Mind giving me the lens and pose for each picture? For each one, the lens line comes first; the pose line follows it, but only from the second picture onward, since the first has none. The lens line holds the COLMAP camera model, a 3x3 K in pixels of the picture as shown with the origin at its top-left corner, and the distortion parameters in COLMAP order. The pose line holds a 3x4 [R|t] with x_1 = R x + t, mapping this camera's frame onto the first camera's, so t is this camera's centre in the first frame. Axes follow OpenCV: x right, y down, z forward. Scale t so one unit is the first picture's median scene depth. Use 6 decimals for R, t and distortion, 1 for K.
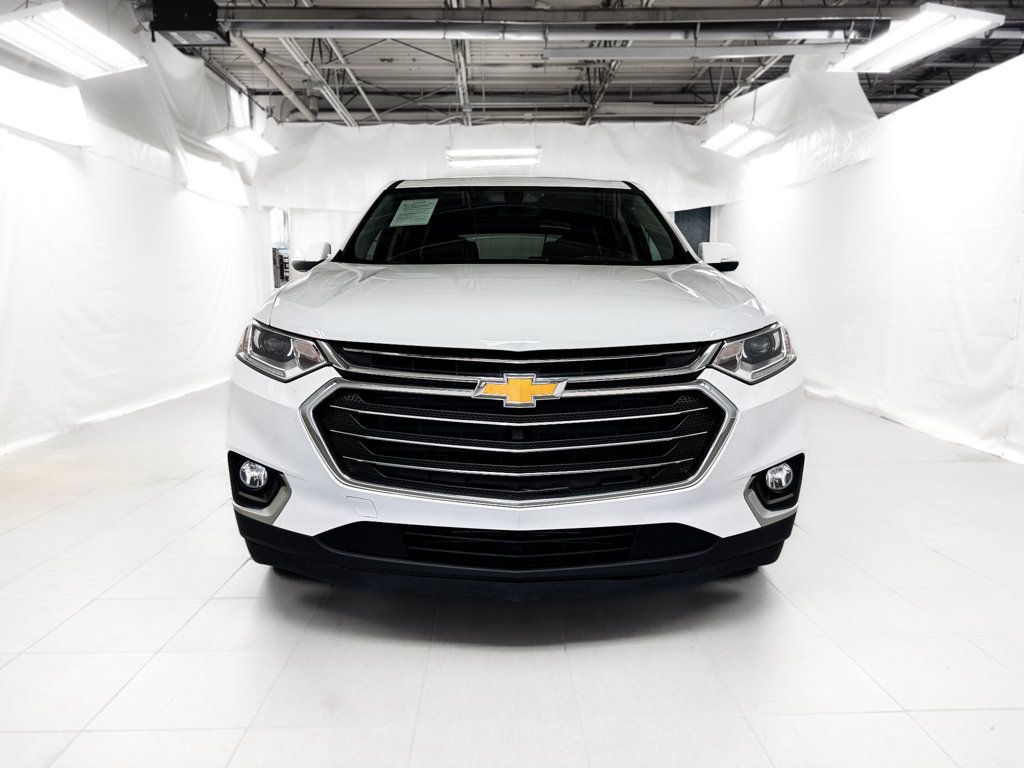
lens RADIAL K [[760.8, 0, 512.0], [0, 760.8, 384.0], [0, 0, 1]] dist [0.051412, -0.006481]
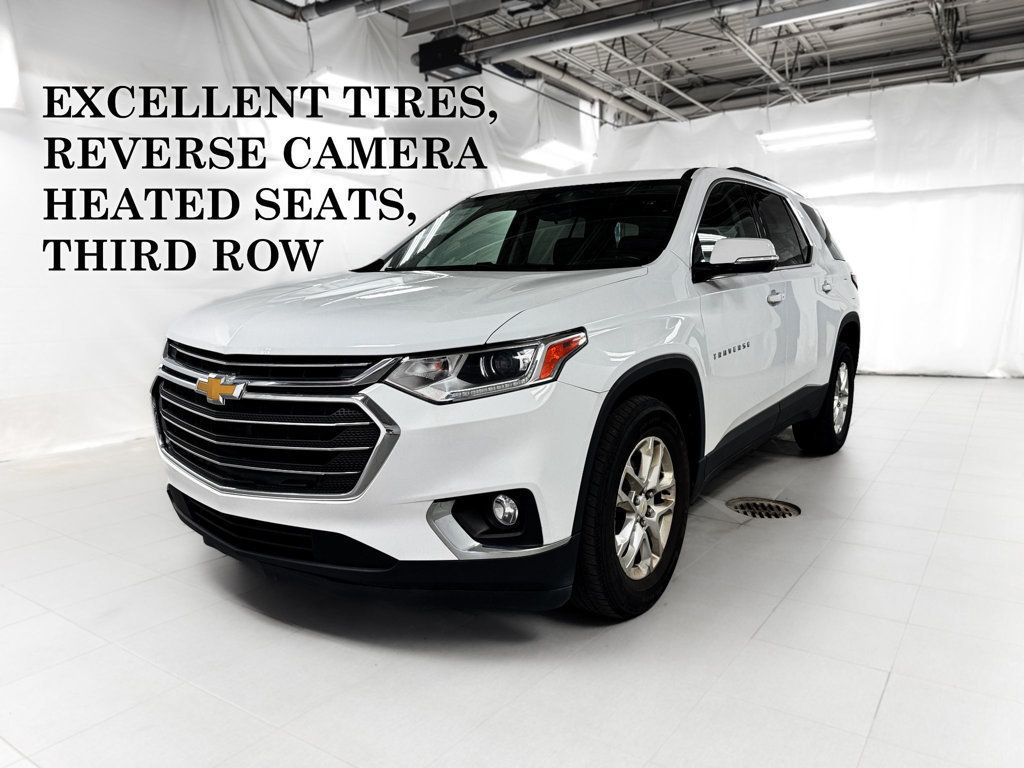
lens RADIAL K [[760.8, 0, 512.0], [0, 760.8, 384.0], [0, 0, 1]] dist [0.051412, -0.006481]
pose [[0.810657, 0.080809, -0.579918, 0.590486], [-0.074896, 0.996606, 0.034176, -0.040186], [0.580711, 0.015729, 0.813958, 0.187919]]
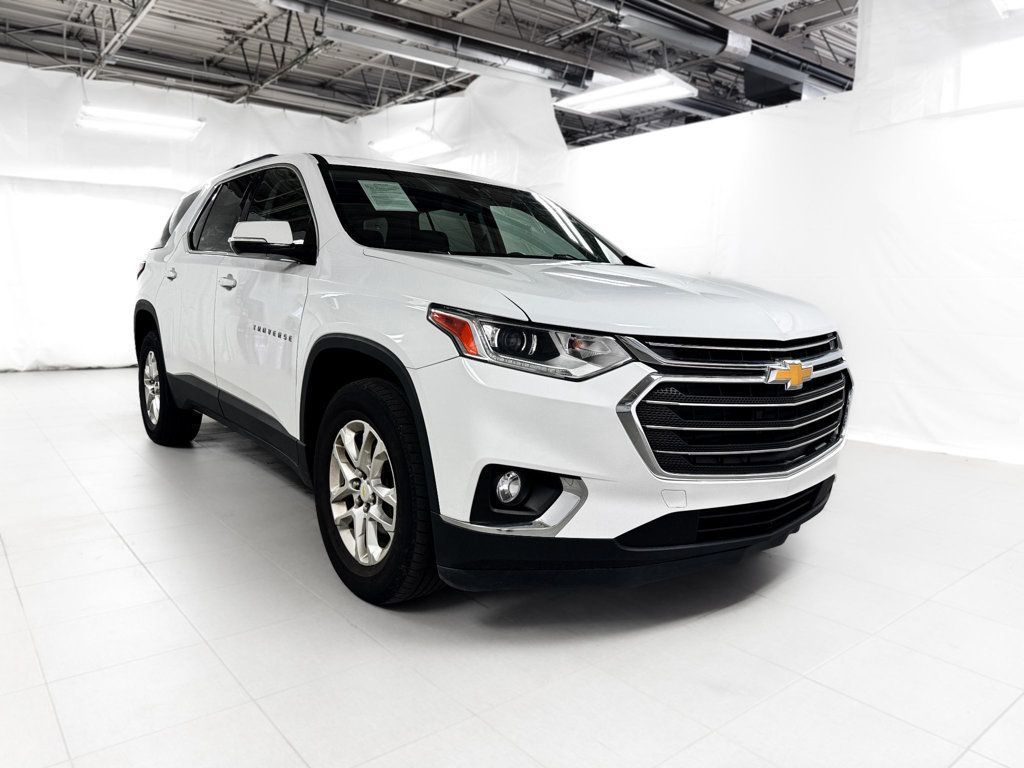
lens RADIAL K [[748.5, 0, 512.0], [0, 748.5, 384.0], [0, 0, 1]] dist [0.090475, -0.084431]
pose [[0.793728, -0.058460, 0.605456, -0.582556], [0.054514, 0.998202, 0.024916, -0.016476], [-0.605824, 0.013230, 0.795488, 0.201466]]
